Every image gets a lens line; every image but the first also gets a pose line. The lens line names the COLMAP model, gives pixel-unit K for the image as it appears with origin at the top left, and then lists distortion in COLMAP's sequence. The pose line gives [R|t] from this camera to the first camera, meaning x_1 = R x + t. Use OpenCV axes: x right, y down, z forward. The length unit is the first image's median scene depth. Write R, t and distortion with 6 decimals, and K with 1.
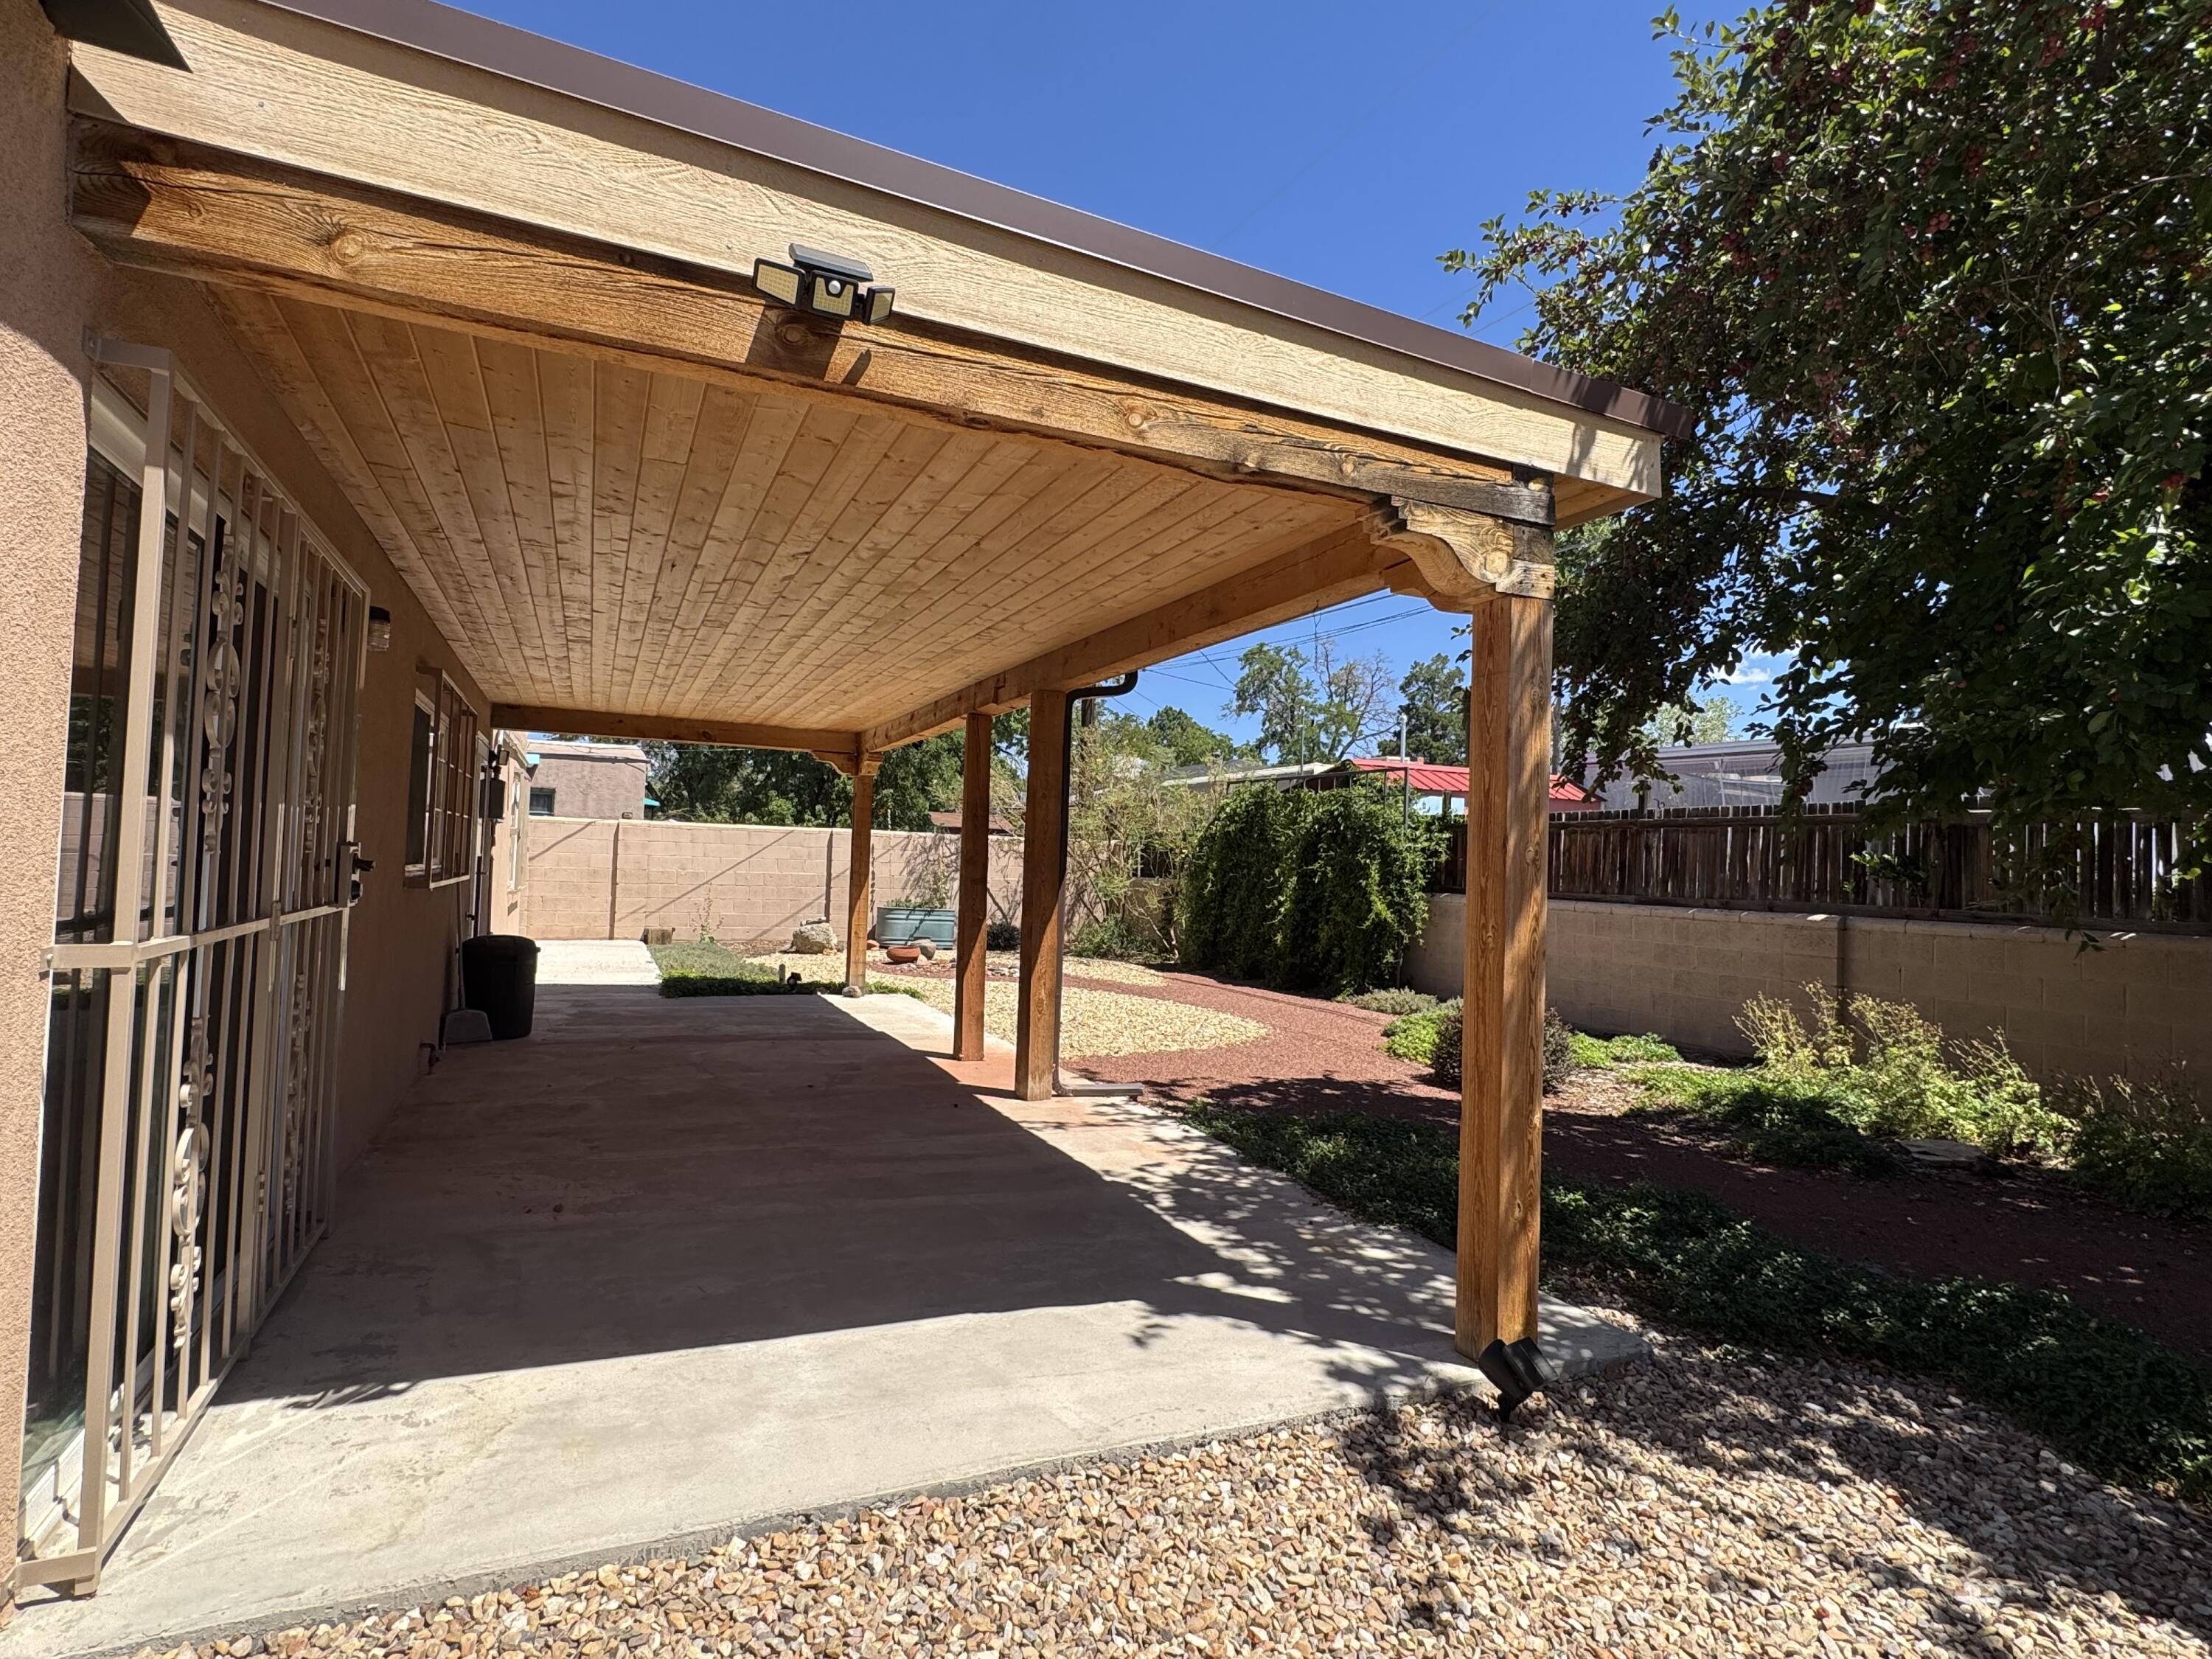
lens RADIAL K [[1107.9, 0, 1095.5], [0, 1107.9, 824.7], [0, 0, 1]] dist [0.001652, 0.000471]
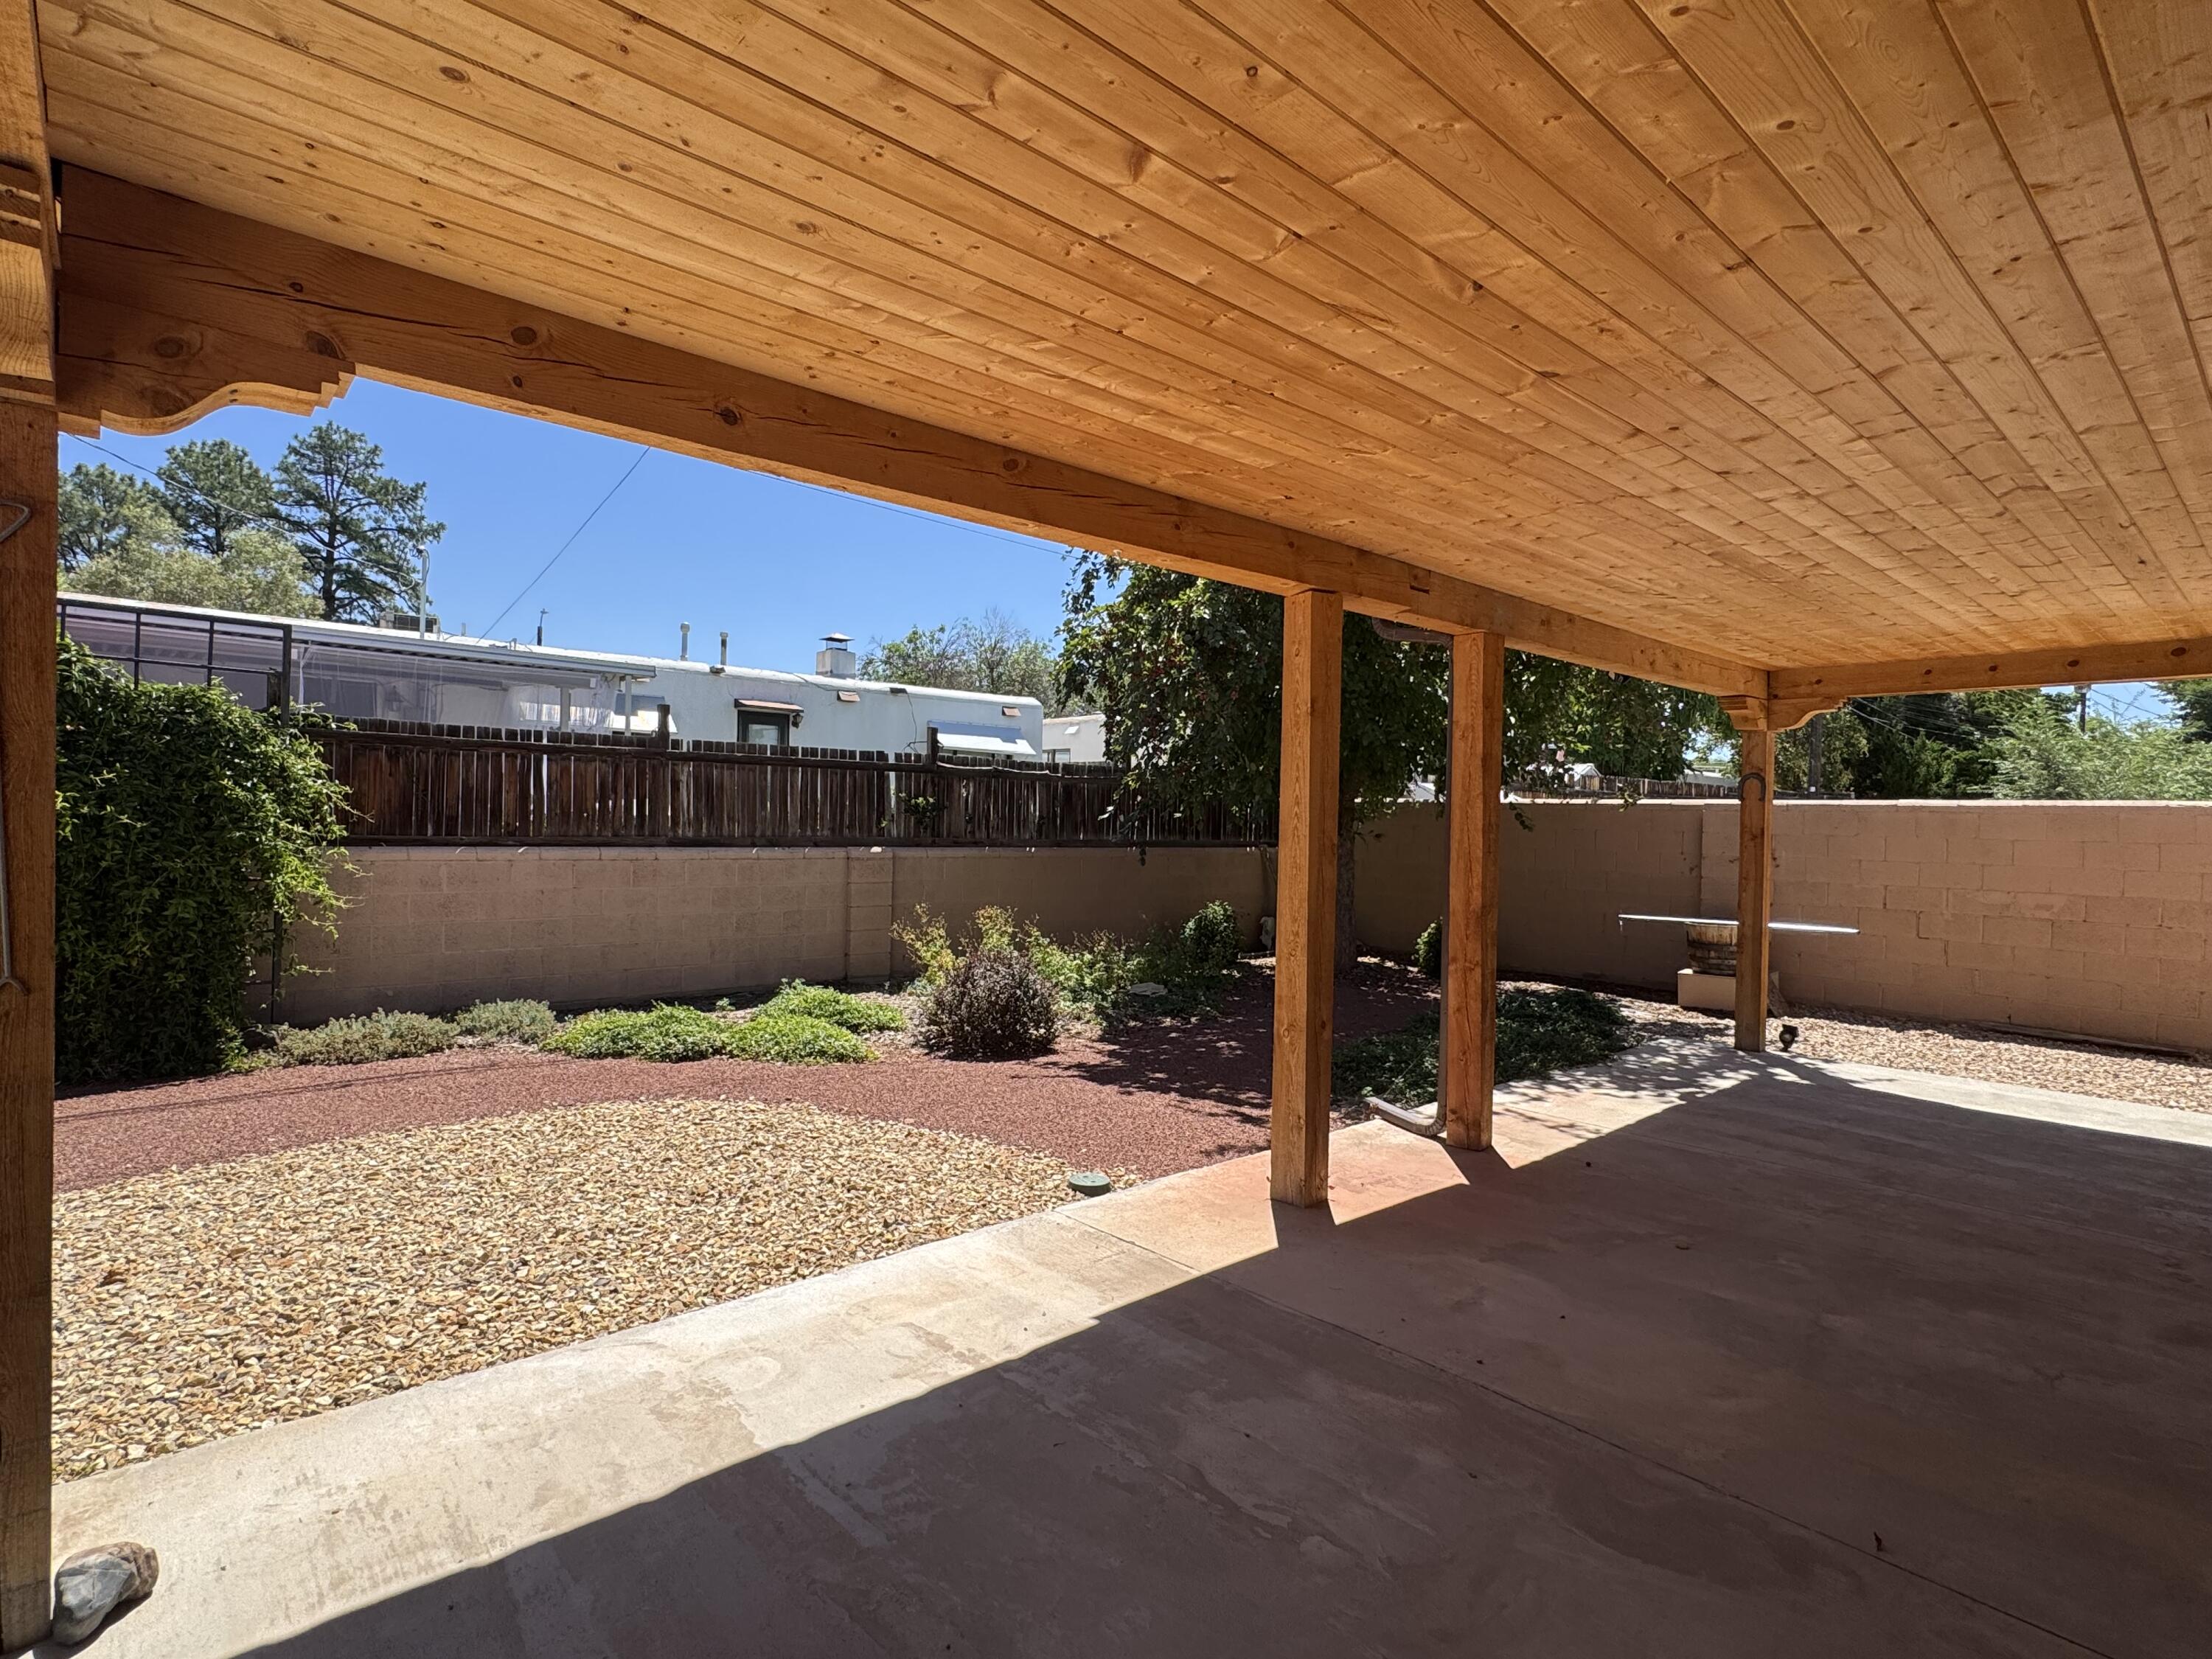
lens RADIAL K [[1107.9, 0, 1095.5], [0, 1107.9, 824.7], [0, 0, 1]] dist [0.001652, 0.000471]
pose [[-0.283212, -0.065928, 0.956789, -0.443580], [-0.076341, 0.996019, 0.046034, -0.011934], [-0.956014, -0.060004, -0.287117, 0.939523]]
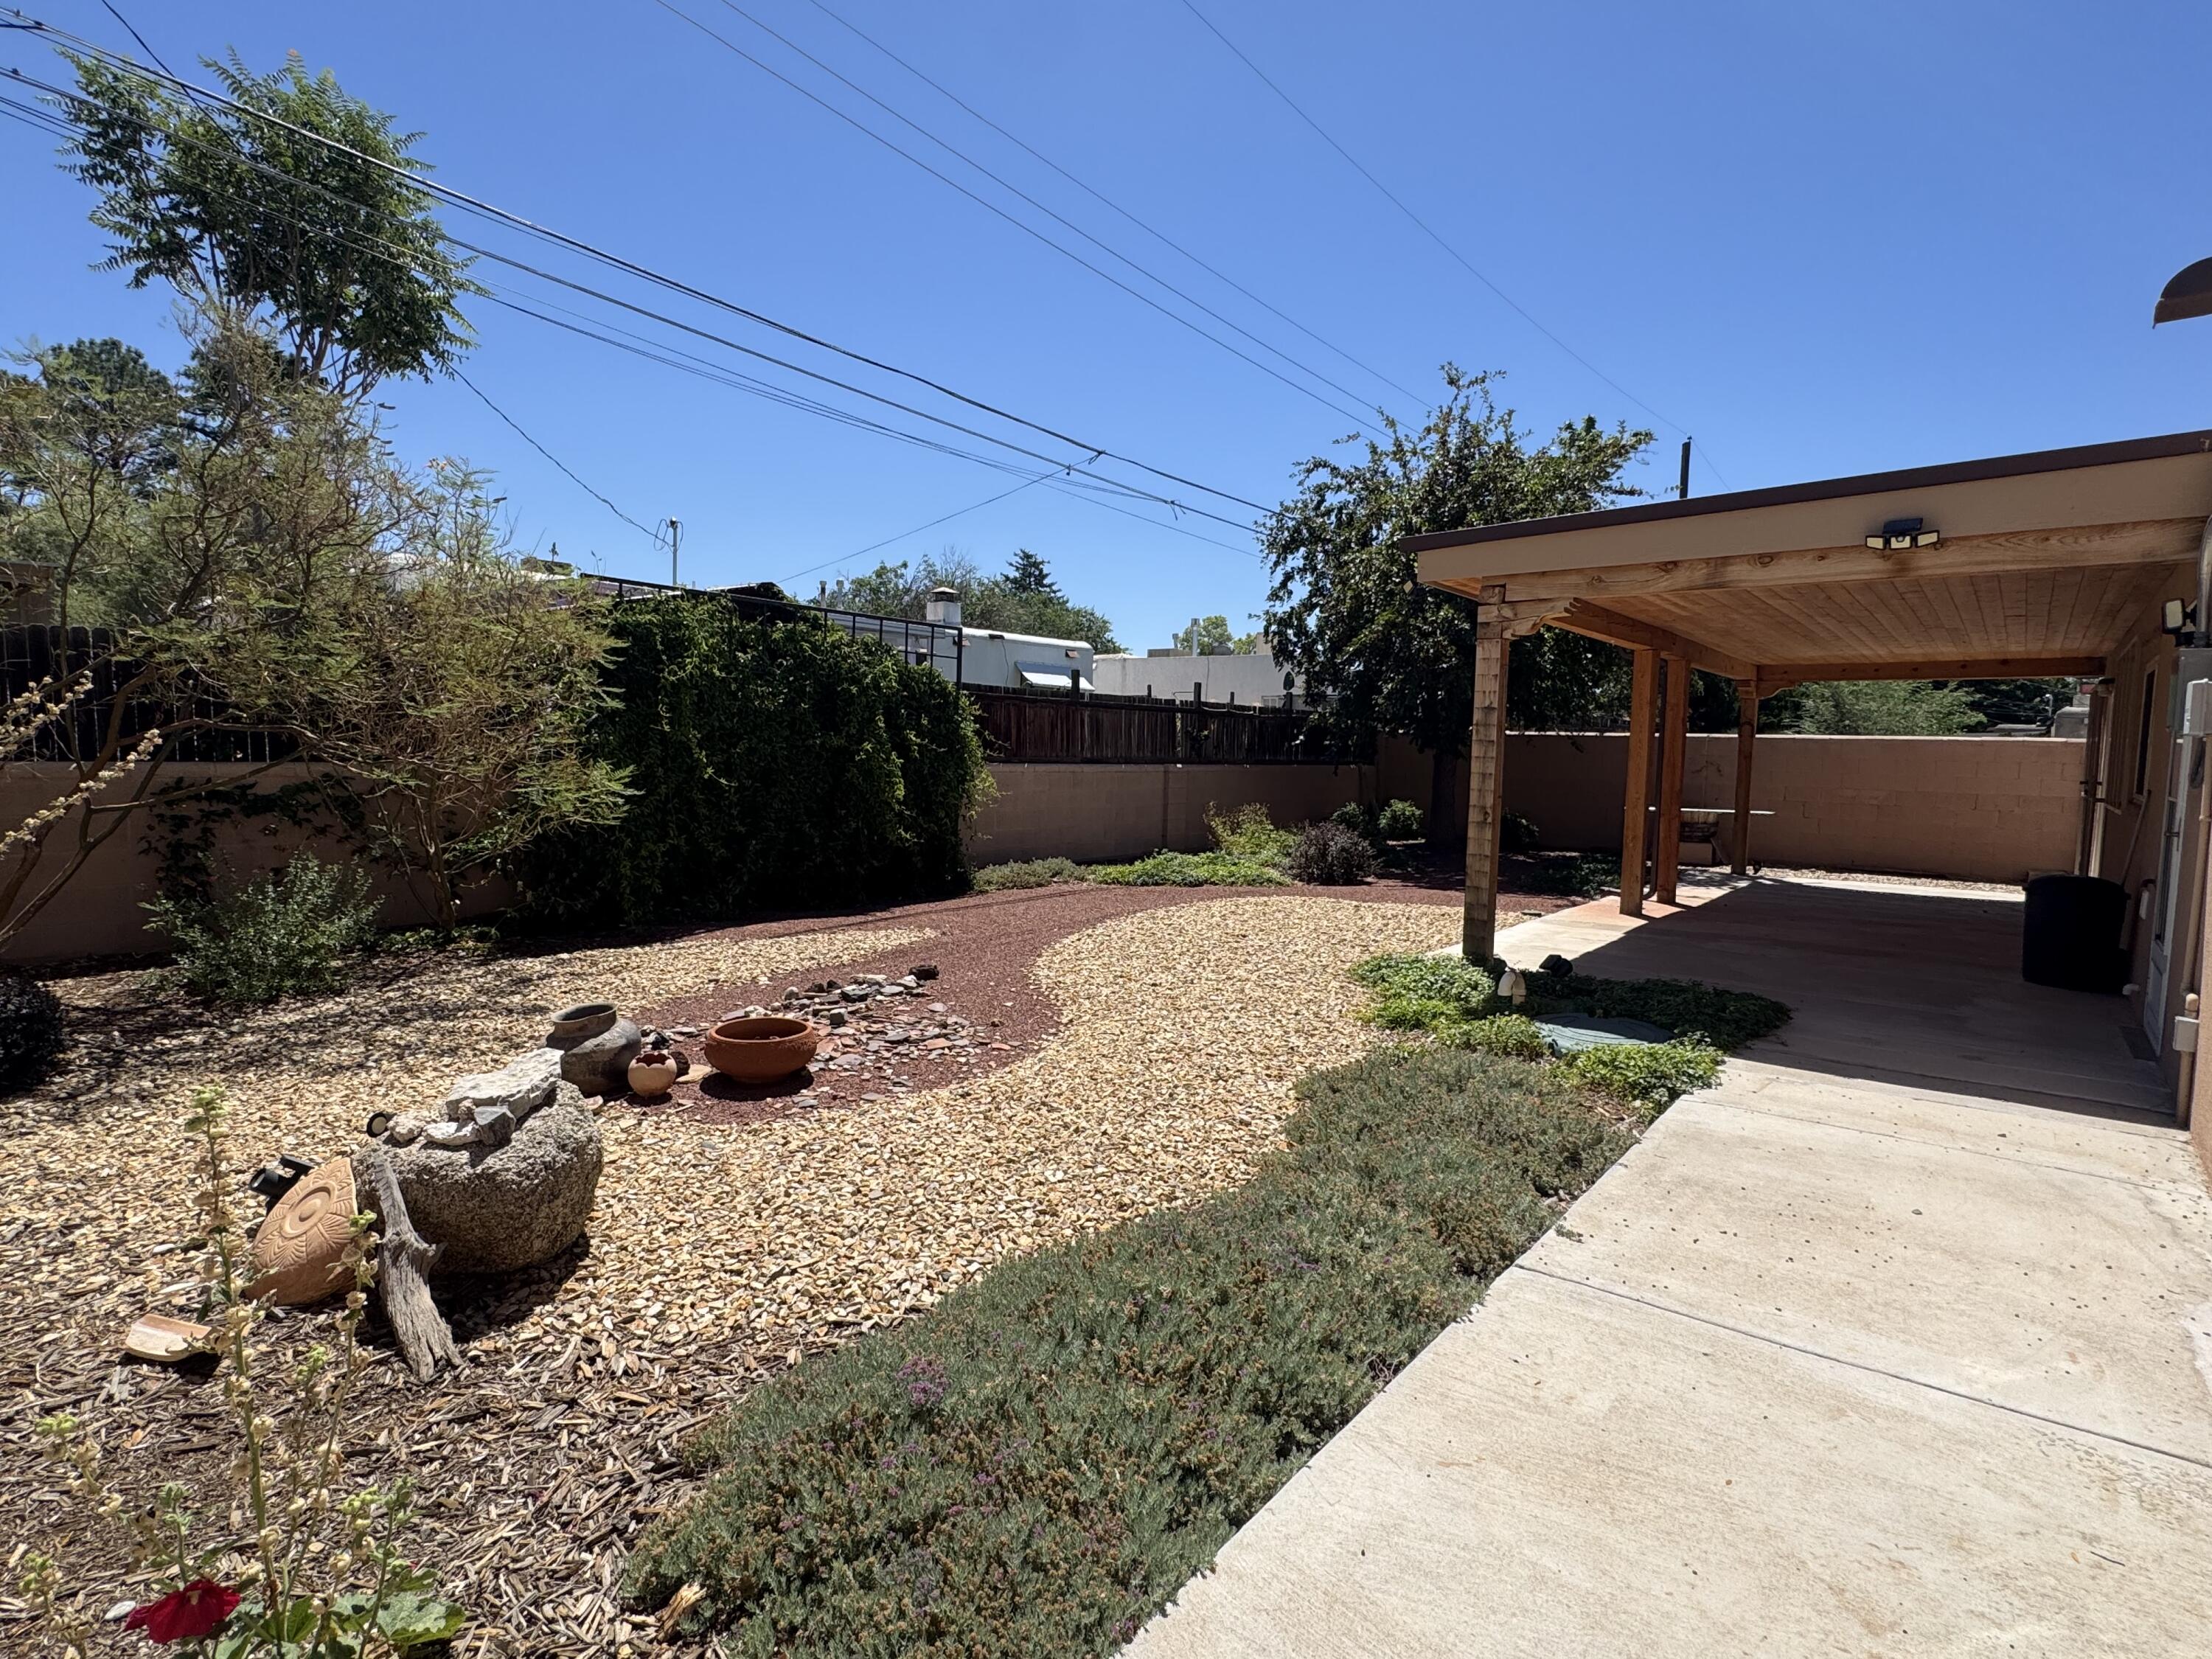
lens RADIAL K [[1099.3, 0, 1106.0], [0, 1099.3, 829.5], [0, 0, 1]] dist [-0.003608, -0.000188]
pose [[-0.428915, -0.133522, 0.893423, -0.693486], [-0.084973, 0.990594, 0.107251, 0.004277], [-0.899340, -0.029916, -0.436226, 1.503606]]
